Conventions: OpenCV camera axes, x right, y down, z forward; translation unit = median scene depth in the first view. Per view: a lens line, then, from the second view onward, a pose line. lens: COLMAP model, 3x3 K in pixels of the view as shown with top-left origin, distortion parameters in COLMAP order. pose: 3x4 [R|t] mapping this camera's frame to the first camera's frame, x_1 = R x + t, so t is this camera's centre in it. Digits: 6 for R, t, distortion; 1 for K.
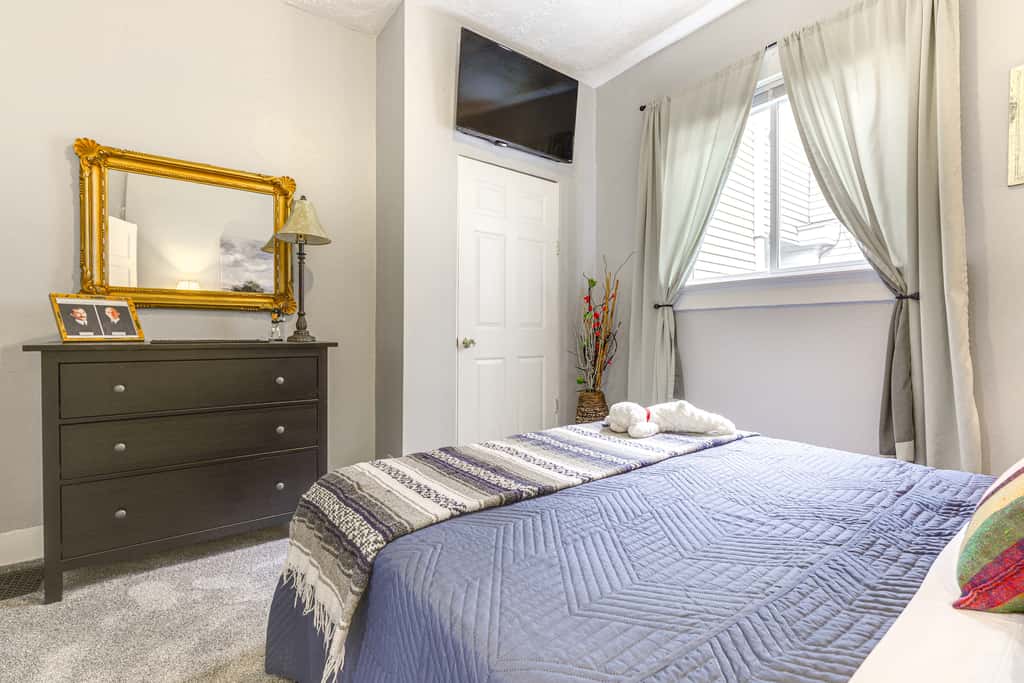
lens RADIAL K [[465.0, 0, 490.3], [0, 465.0, 340.5], [0, 0, 1]] dist [-0.001194, 0.001126]
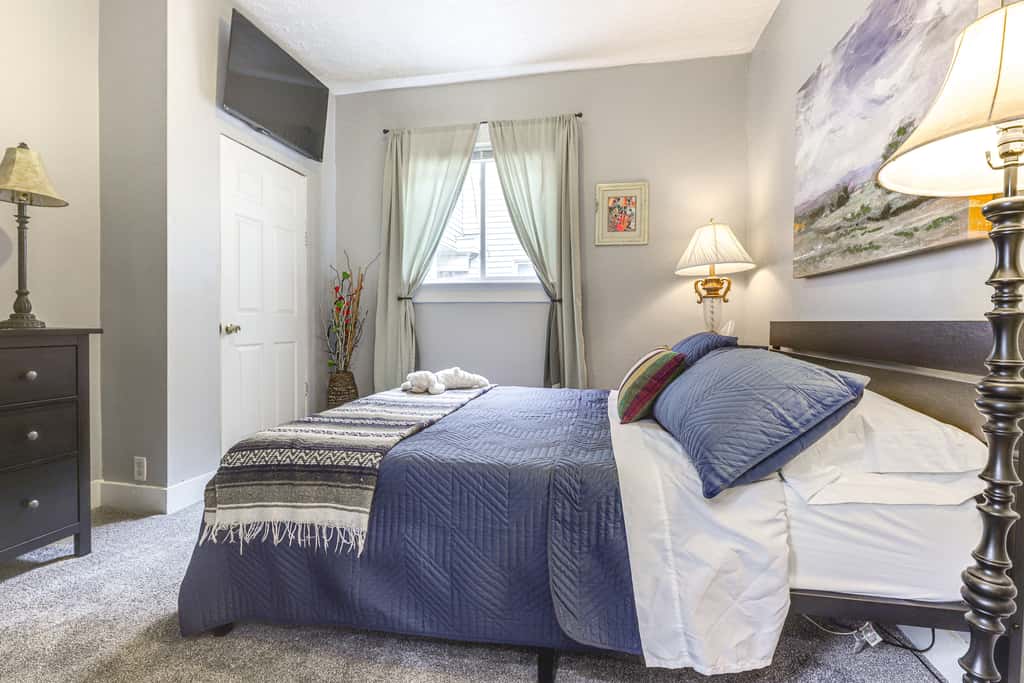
lens RADIAL K [[465.0, 0, 510.3], [0, 465.0, 335.4], [0, 0, 1]] dist [-0.001194, 0.001126]
pose [[0.745729, -0.013360, 0.666115, -0.290117], [0.002646, 0.999850, 0.017091, 0.003781], [-0.666244, -0.010982, 0.745653, -0.131143]]
